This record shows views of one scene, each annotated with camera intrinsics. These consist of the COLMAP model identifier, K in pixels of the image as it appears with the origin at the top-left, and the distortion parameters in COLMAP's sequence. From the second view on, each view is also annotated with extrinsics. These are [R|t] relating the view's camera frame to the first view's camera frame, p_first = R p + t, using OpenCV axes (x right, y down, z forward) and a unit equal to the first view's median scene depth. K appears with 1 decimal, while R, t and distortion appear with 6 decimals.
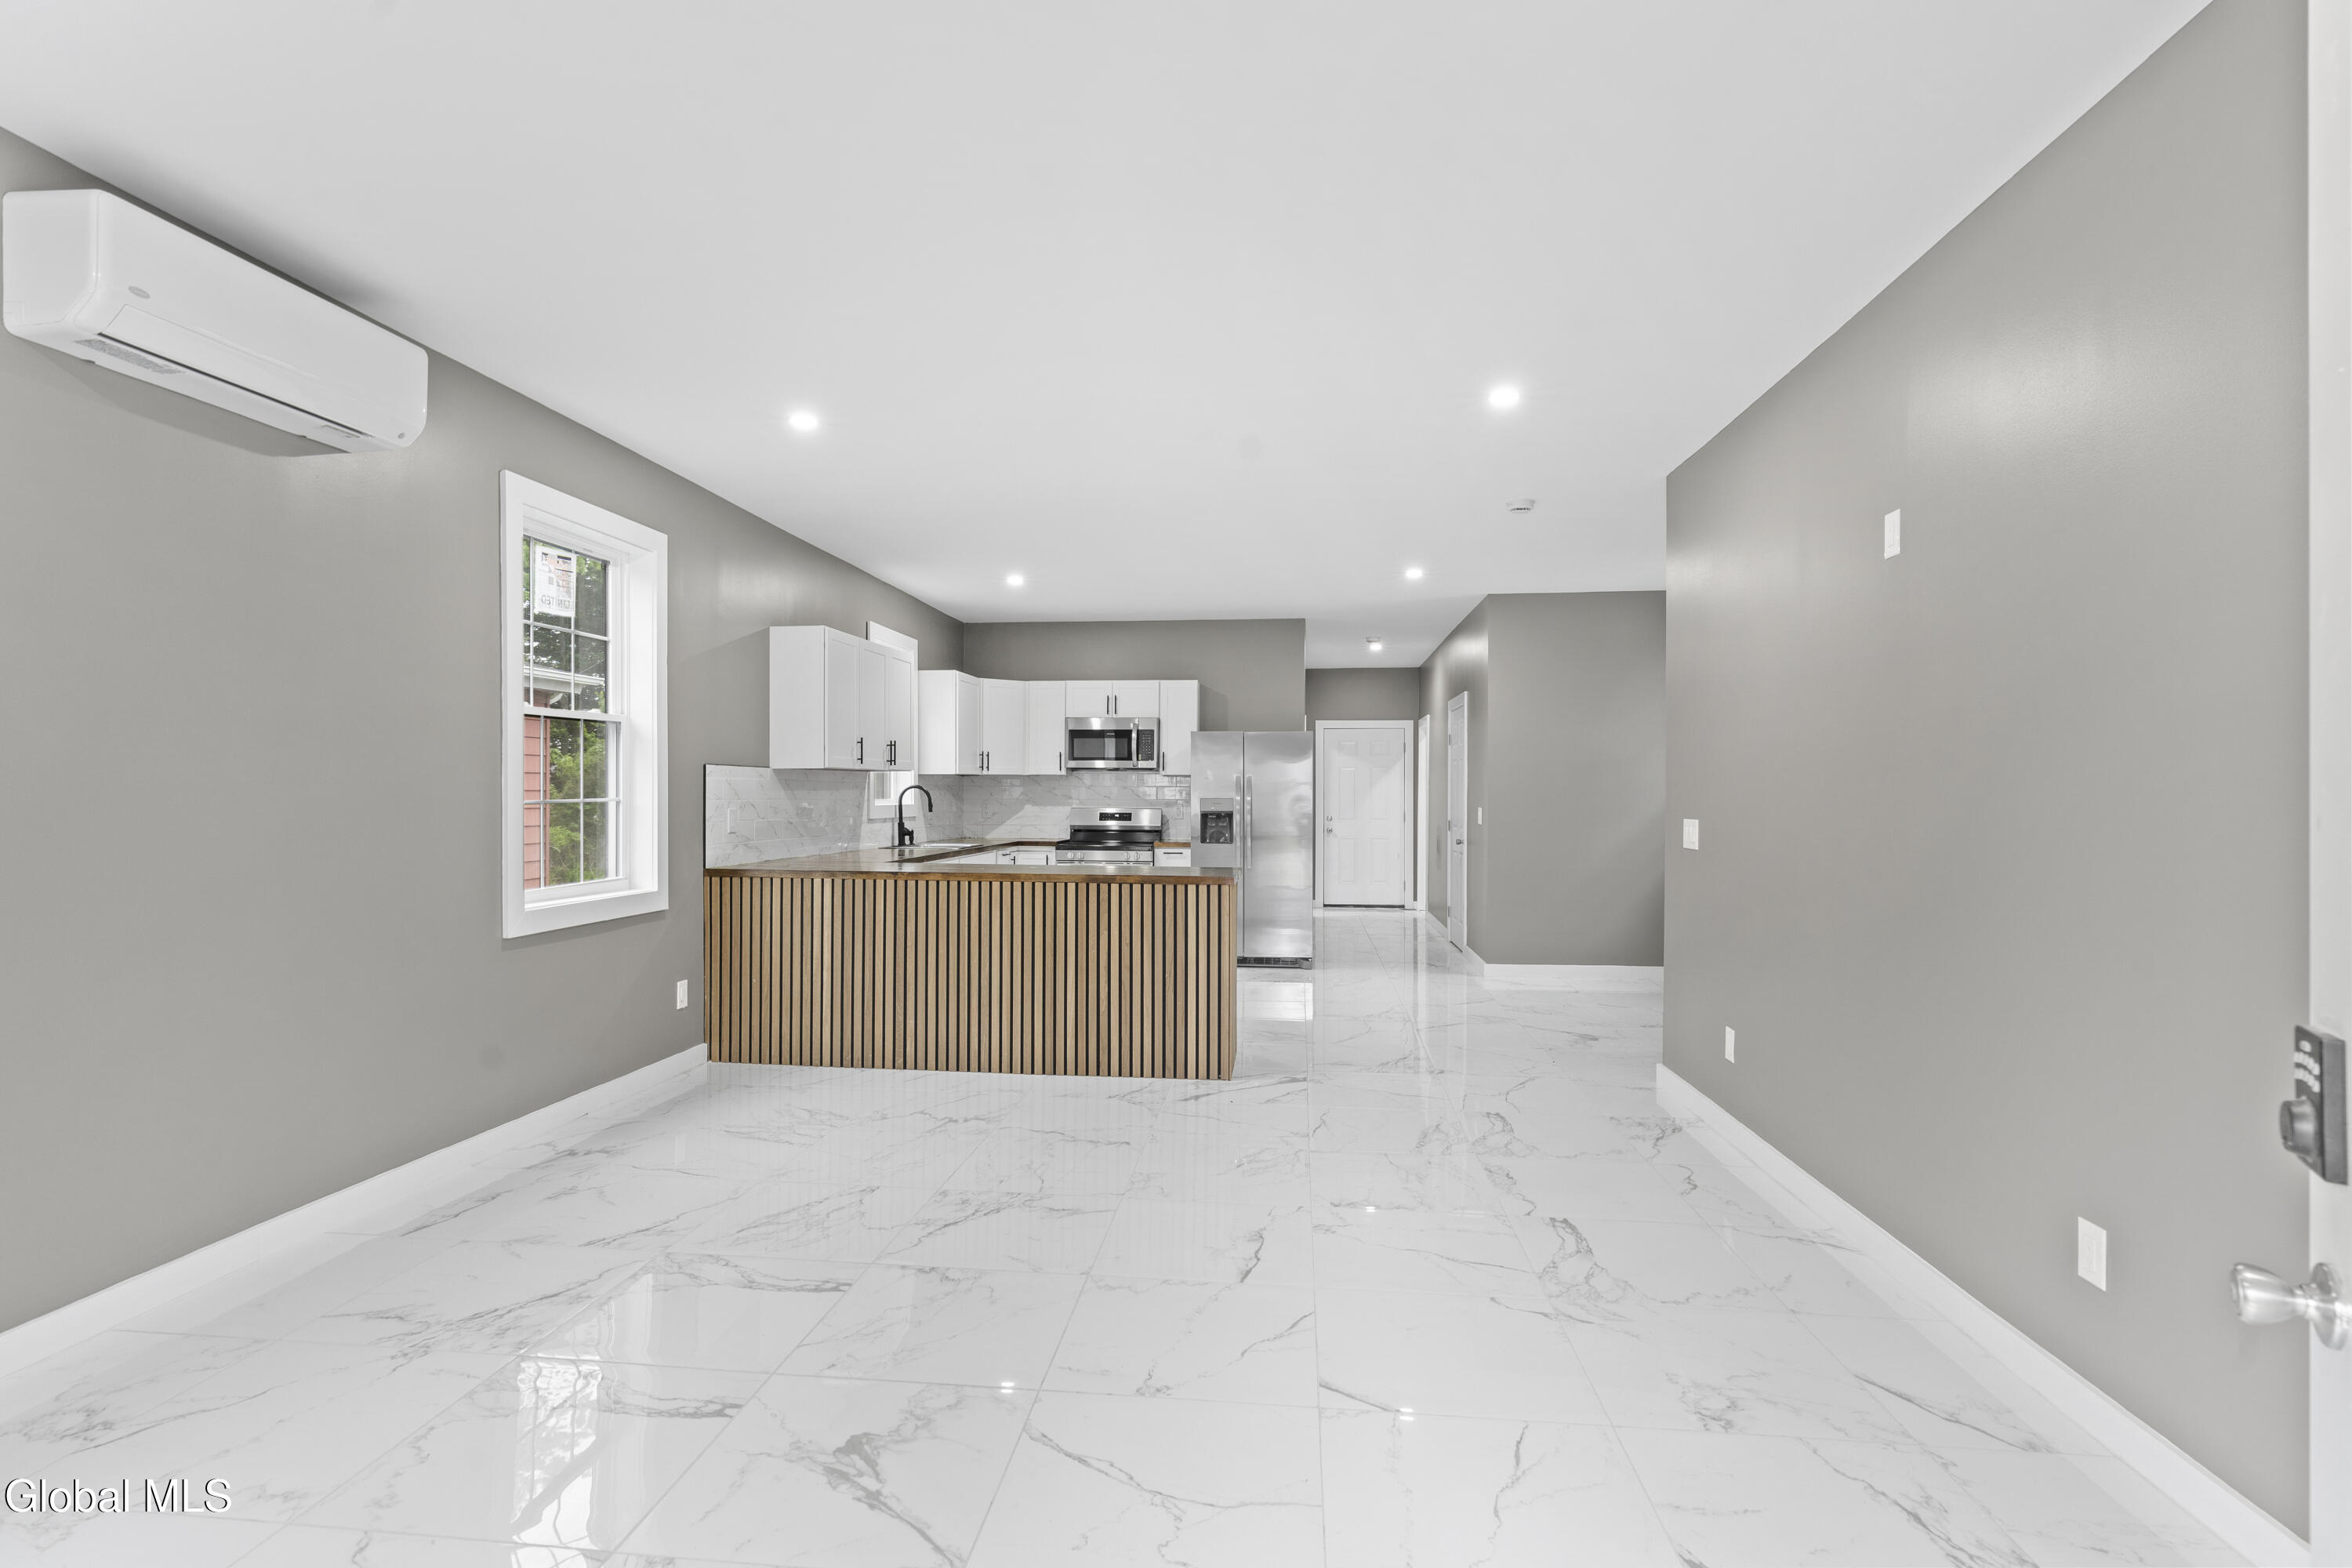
lens RADIAL K [[1160.1, 0, 1176.0], [0, 1160.1, 784.0], [0, 0, 1]] dist [-0.005151, -0.000004]
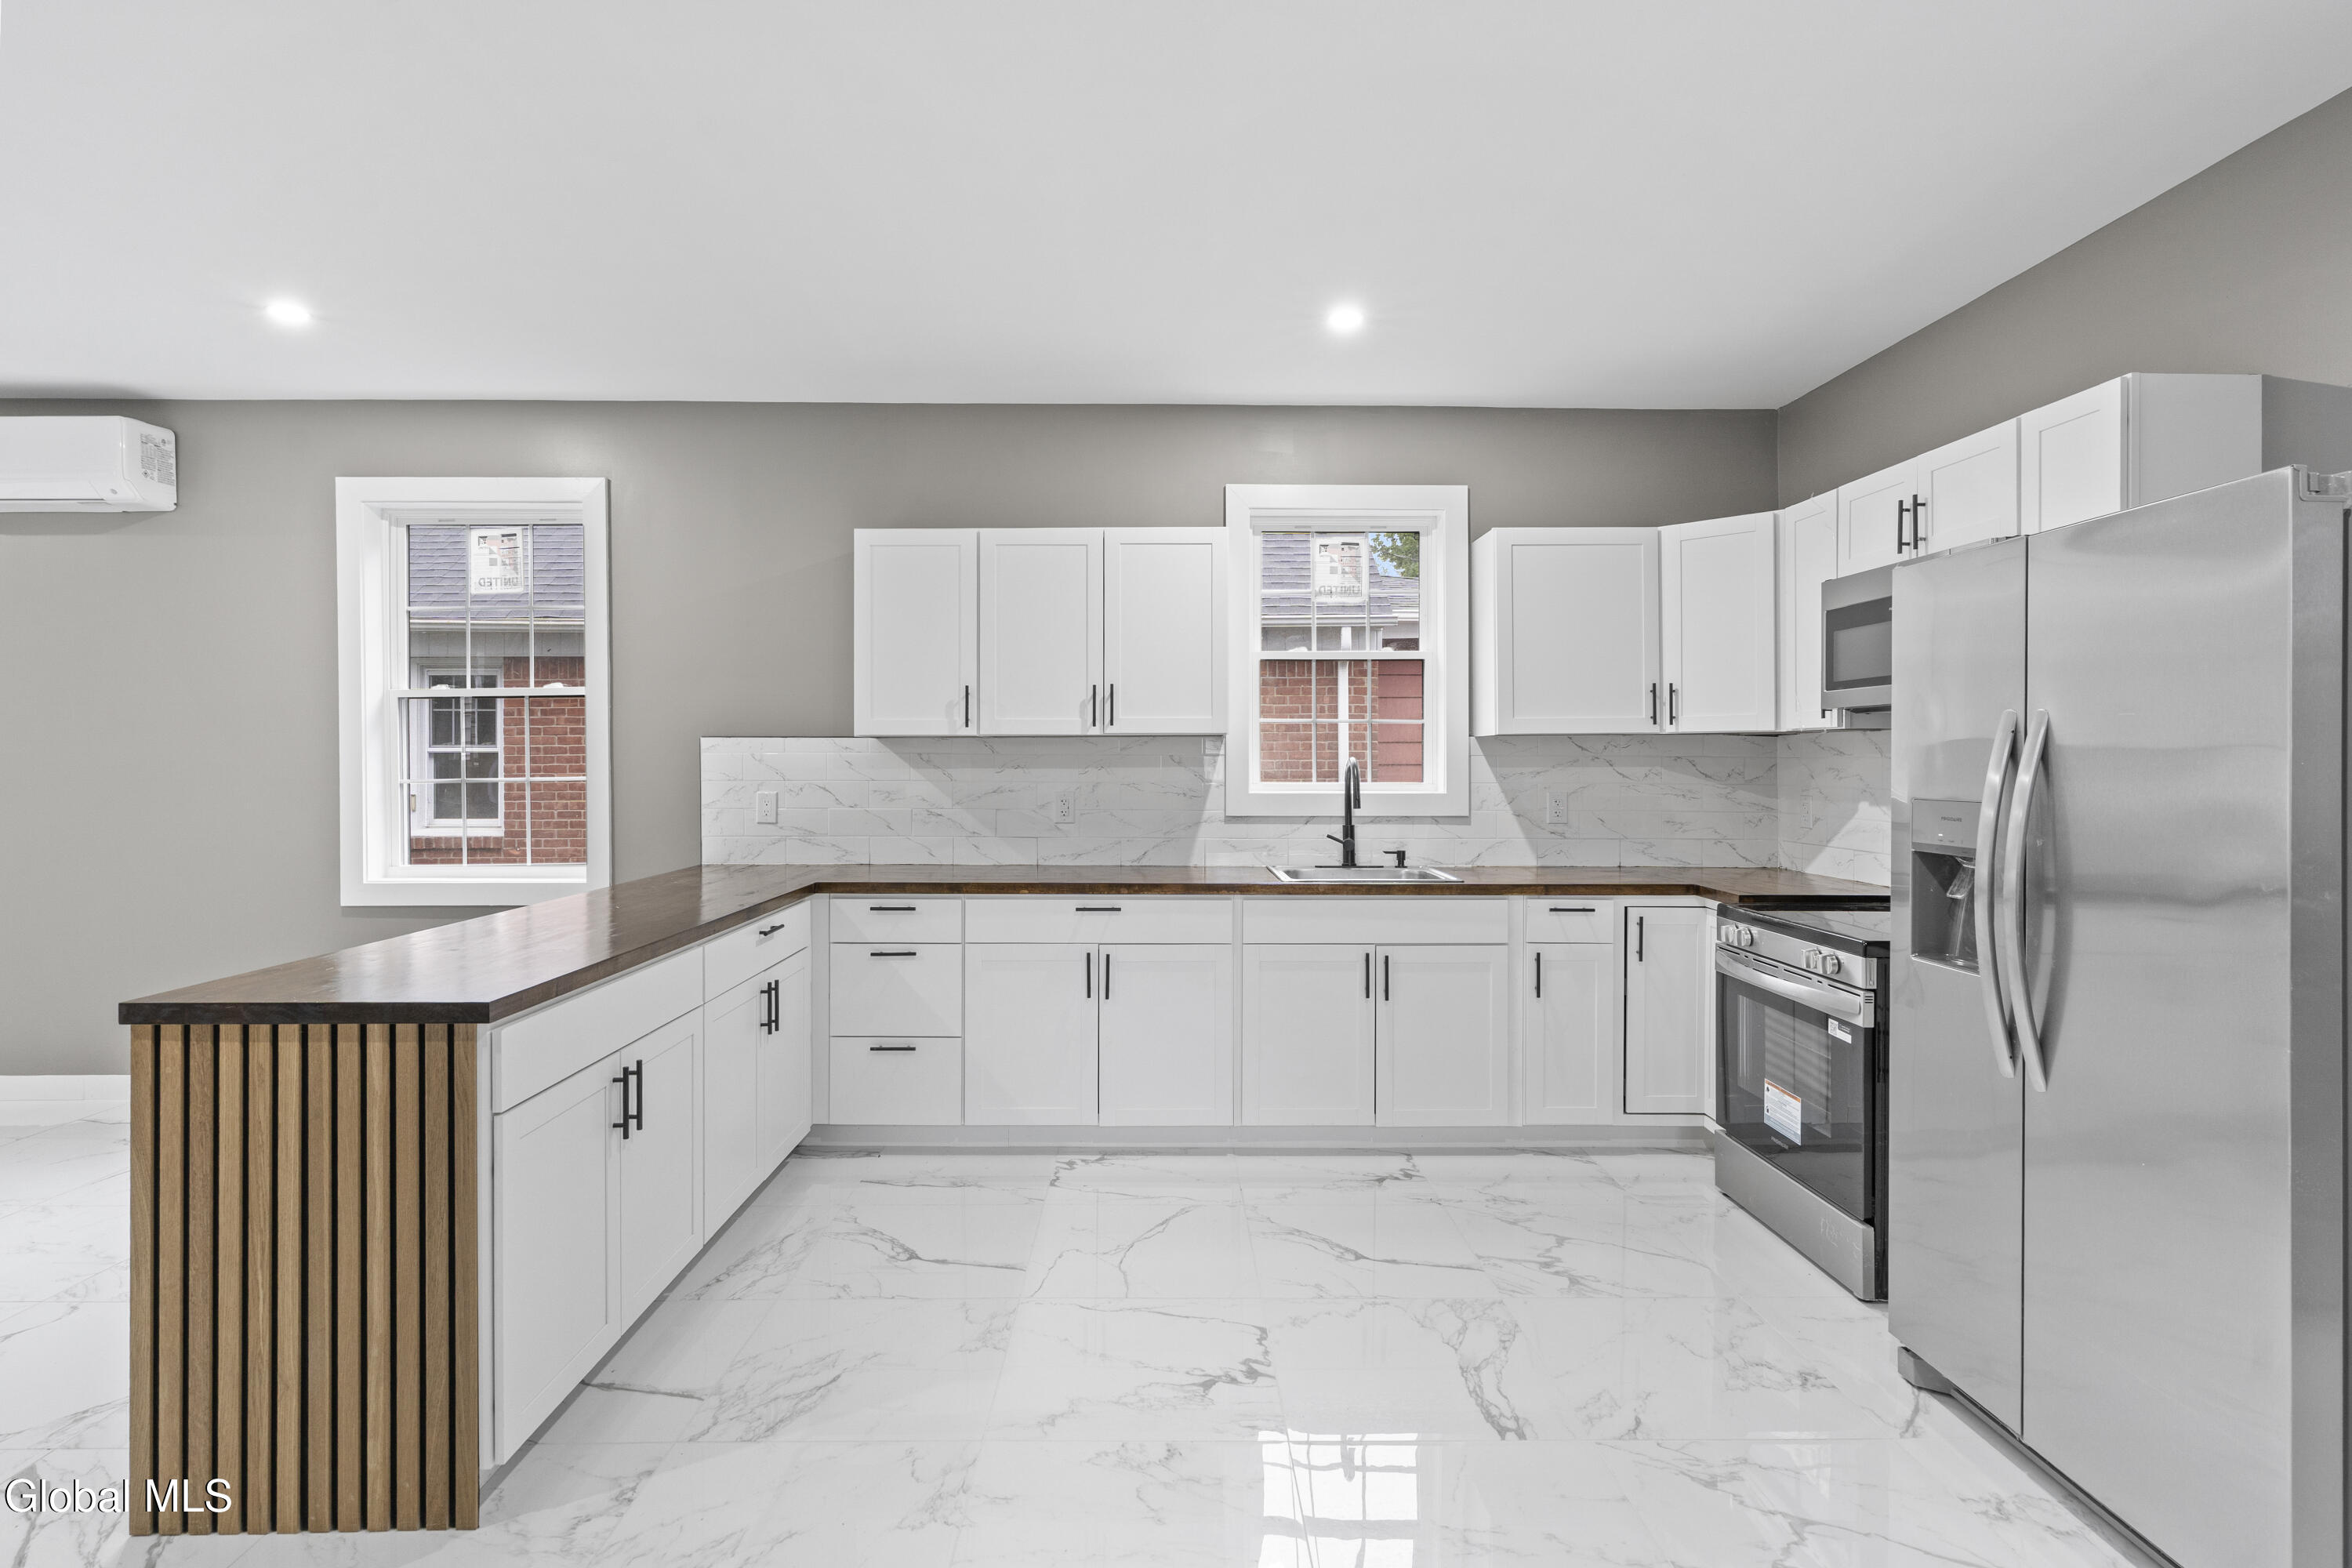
lens RADIAL K [[1159.0, 0, 1175.2], [0, 1159.0, 752.8], [0, 0, 1]] dist [-0.004580, 0.001541]
pose [[0.117309, -0.008965, -0.993055, 0.282075], [0.007799, 0.999937, -0.008106, 0.002111], [0.993065, -0.006794, 0.117371, 0.783149]]
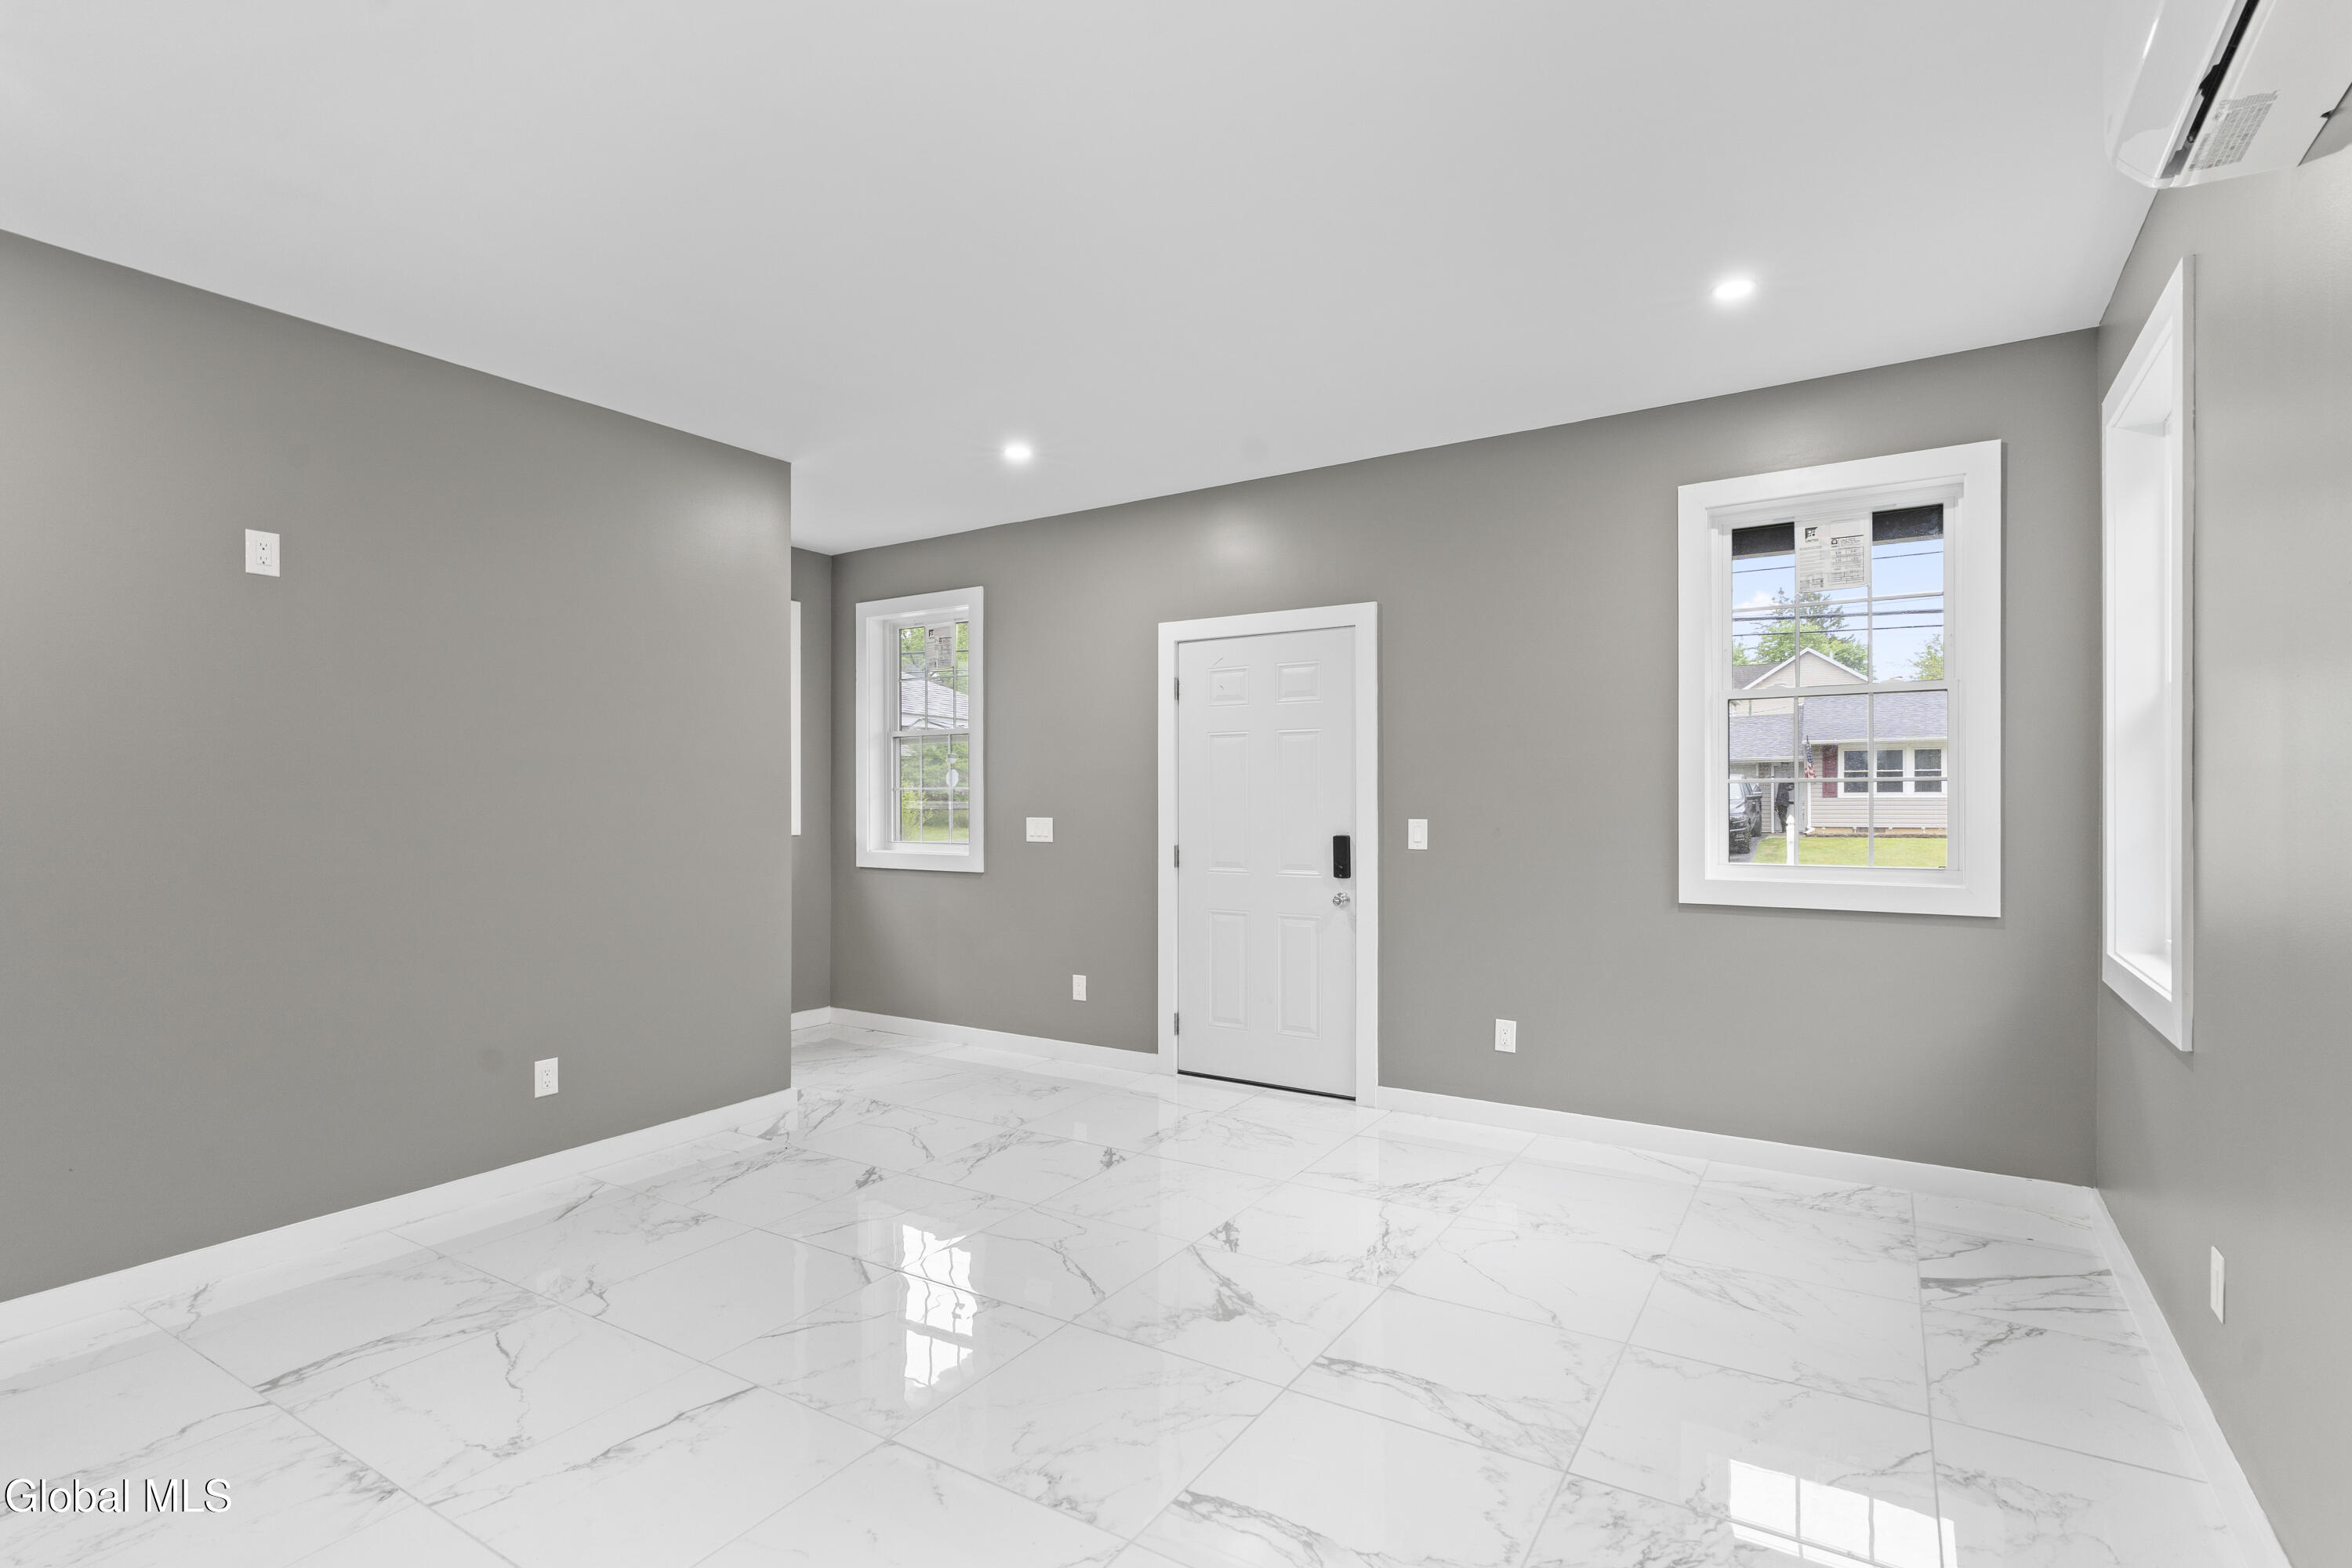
lens RADIAL K [[1126.0, 0, 1173.7], [0, 1126.0, 798.7], [0, 0, 1]] dist [-0.003234, 0.000577]
pose [[-0.896342, -0.001698, 0.443359, -0.204143], [-0.004245, 0.999980, -0.004752, 0.001646], [-0.443342, -0.006141, -0.896331, 0.565805]]
